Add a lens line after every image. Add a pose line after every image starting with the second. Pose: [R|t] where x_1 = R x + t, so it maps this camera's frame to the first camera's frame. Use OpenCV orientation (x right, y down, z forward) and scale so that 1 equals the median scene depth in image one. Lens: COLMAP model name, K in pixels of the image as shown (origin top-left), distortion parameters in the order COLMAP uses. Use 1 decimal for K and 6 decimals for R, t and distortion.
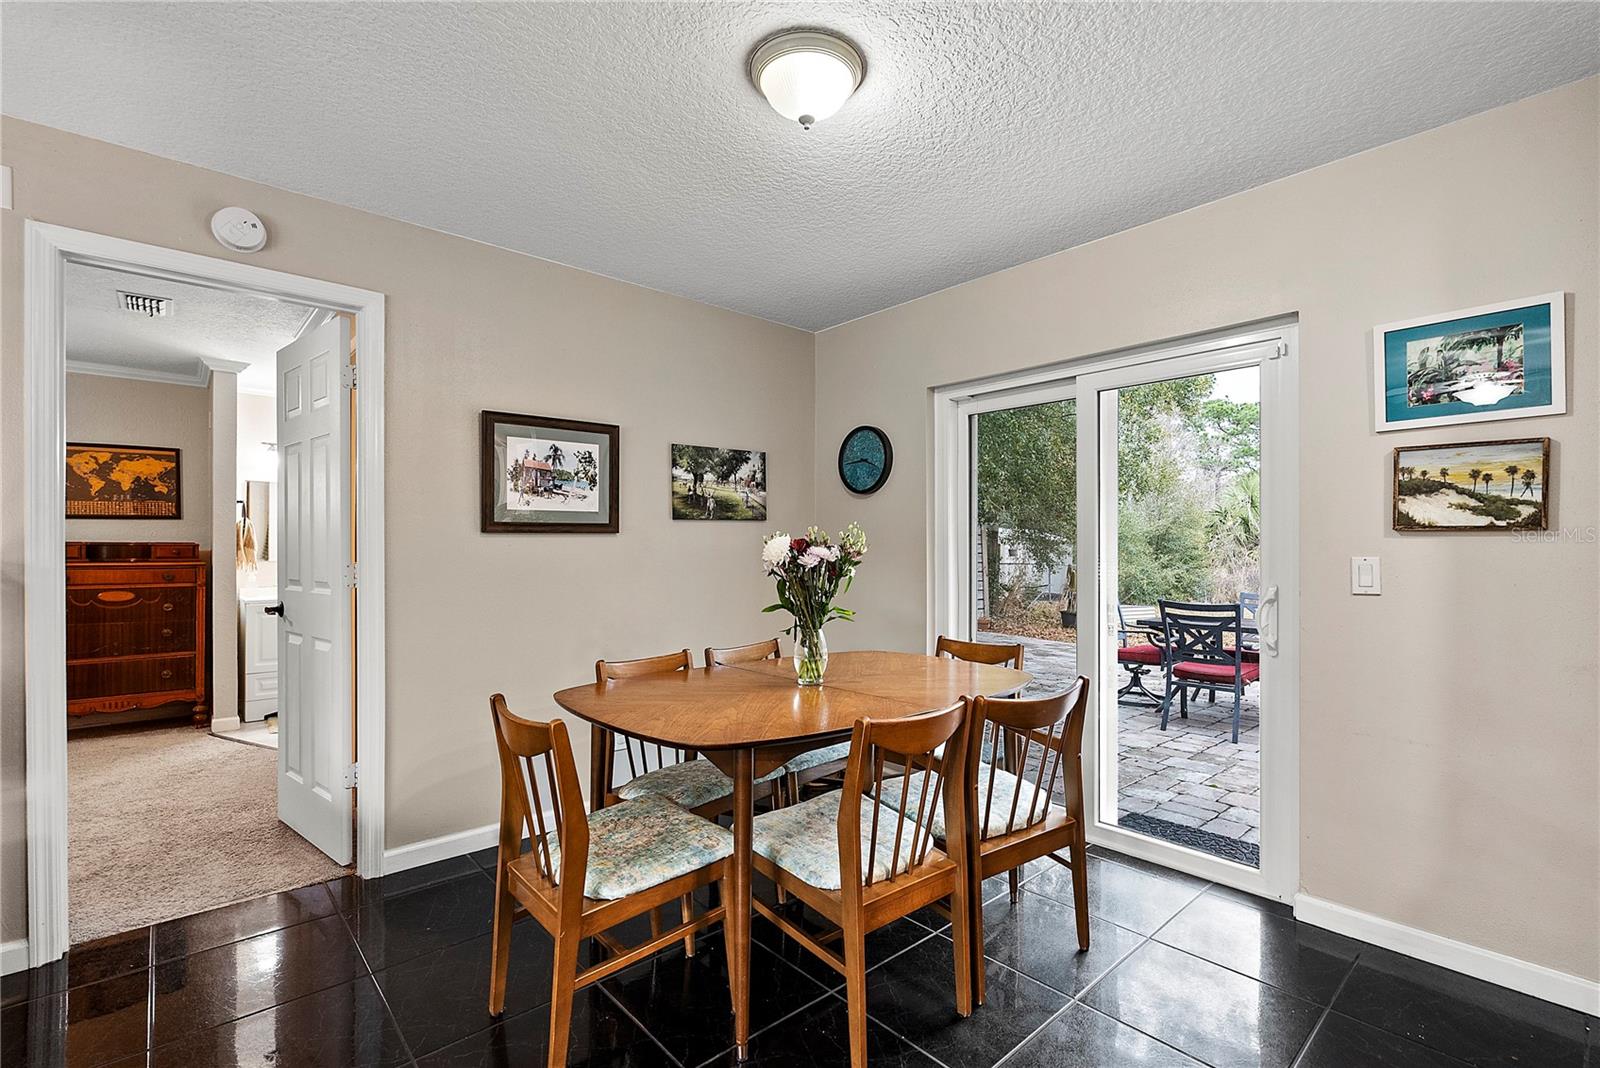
lens RADIAL K [[714.9, 0, 800.5], [0, 714.9, 540.7], [0, 0, 1]] dist [-0.004311, 0.000295]
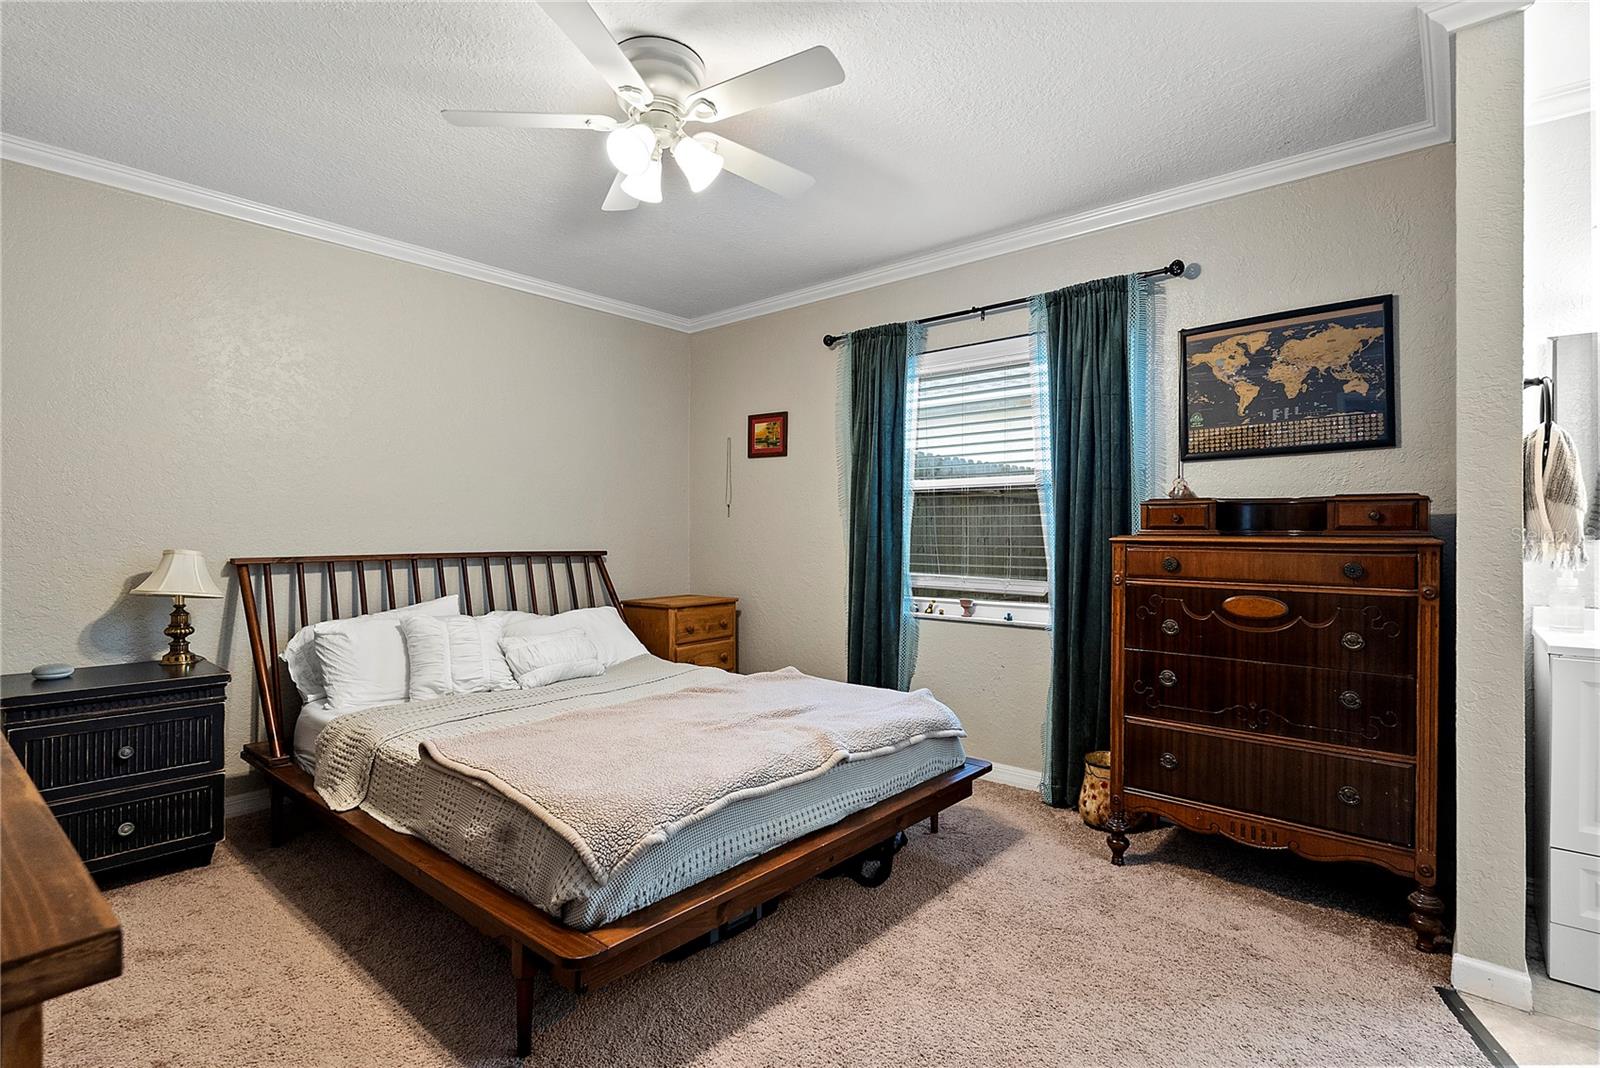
lens RADIAL K [[764.0, 0, 800.0], [0, 764.0, 534.0], [0, 0, 1]] dist [-0.002164, -0.000151]
pose [[0.130280, 0.006745, -0.991454, -0.415477], [0.008961, 0.999928, 0.007980, 0.018615], [0.991437, -0.009924, 0.130210, 0.534920]]
